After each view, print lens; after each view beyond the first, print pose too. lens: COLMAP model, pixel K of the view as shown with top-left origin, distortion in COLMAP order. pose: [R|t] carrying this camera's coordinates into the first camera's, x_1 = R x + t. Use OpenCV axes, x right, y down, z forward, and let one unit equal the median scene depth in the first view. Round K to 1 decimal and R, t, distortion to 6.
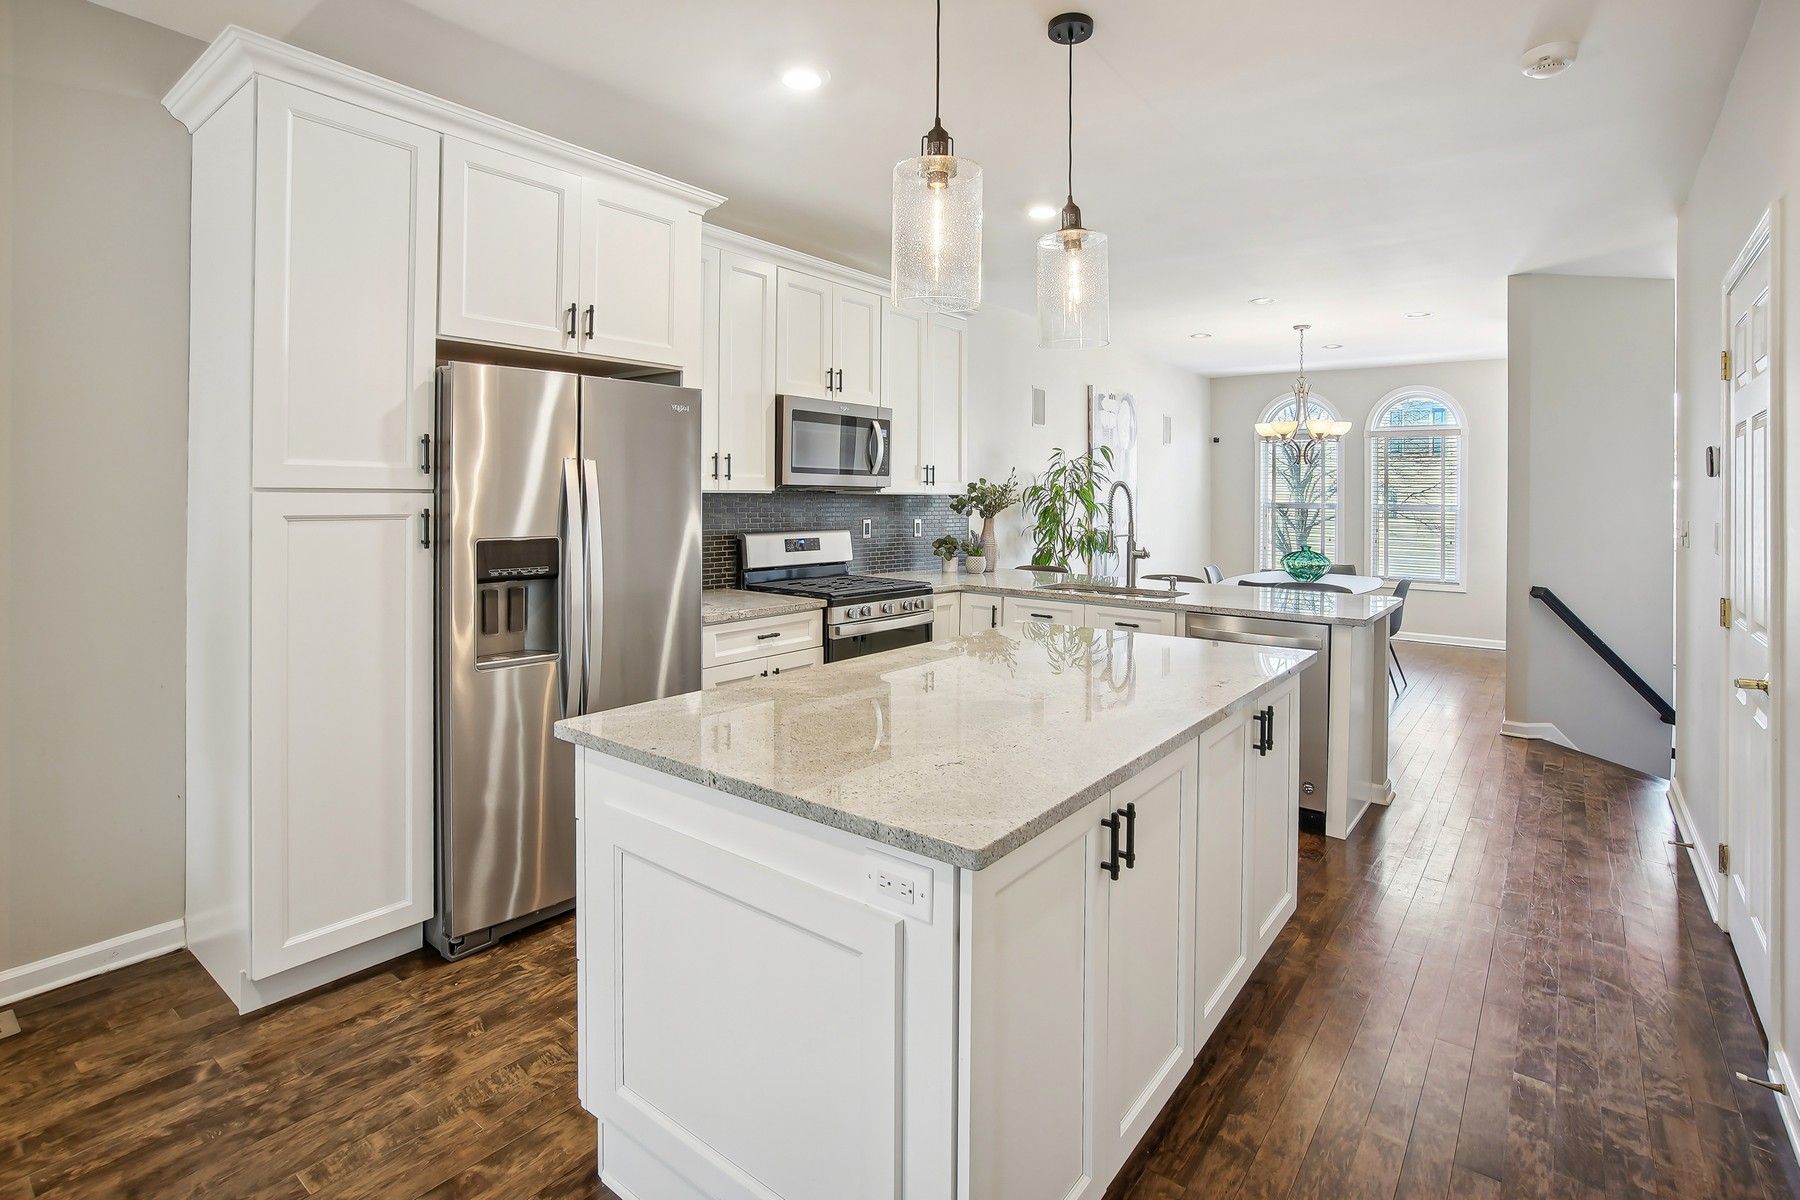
lens RADIAL K [[862.6, 0, 900.0], [0, 862.6, 600.0], [0, 0, 1]] dist [-0.001227, 0.009345]
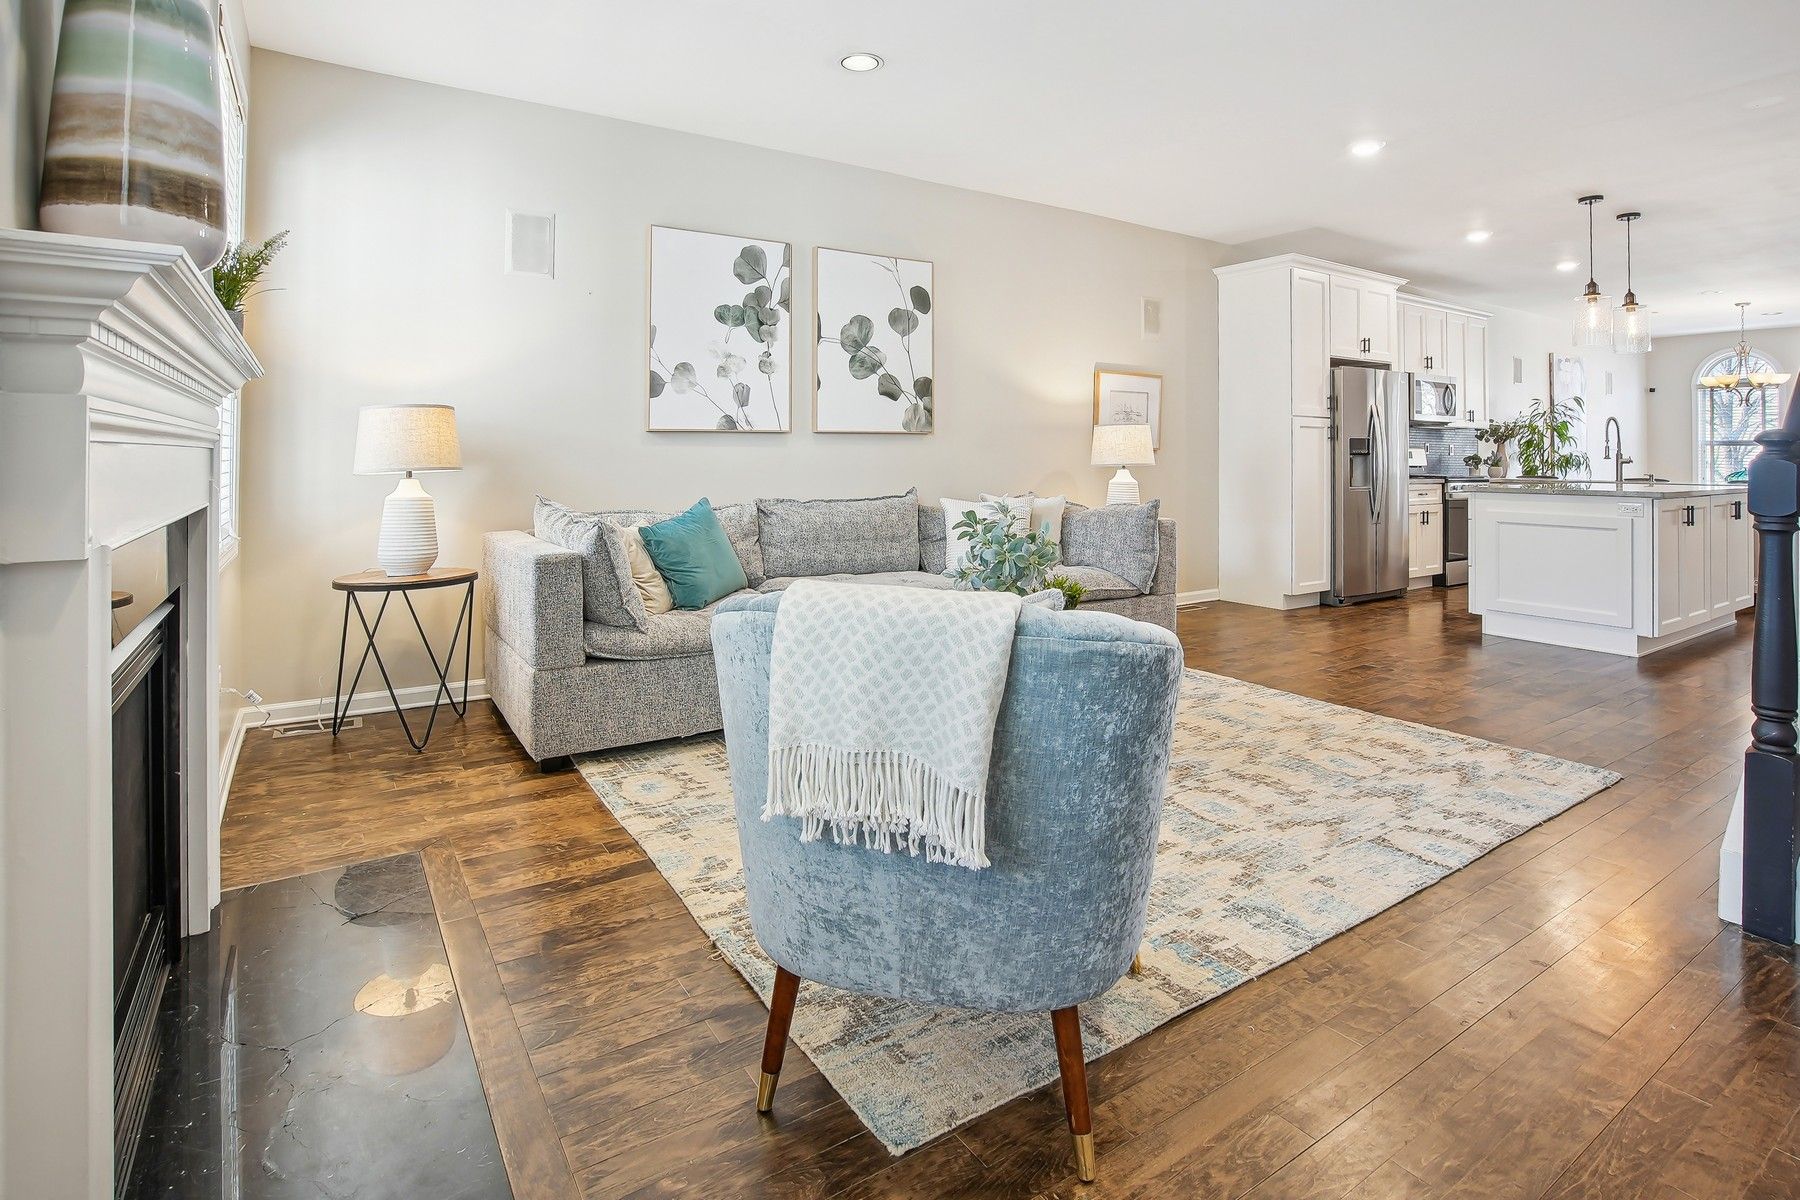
lens RADIAL K [[892.0, 0, 922.7], [0, 892.0, 529.2], [0, 0, 1]] dist [-0.054148, 0.032262]
pose [[0.951601, 0.017890, -0.306815, -0.412618], [-0.030530, 0.998869, -0.036448, 0.152394], [0.305816, 0.044051, 0.951071, -0.838116]]
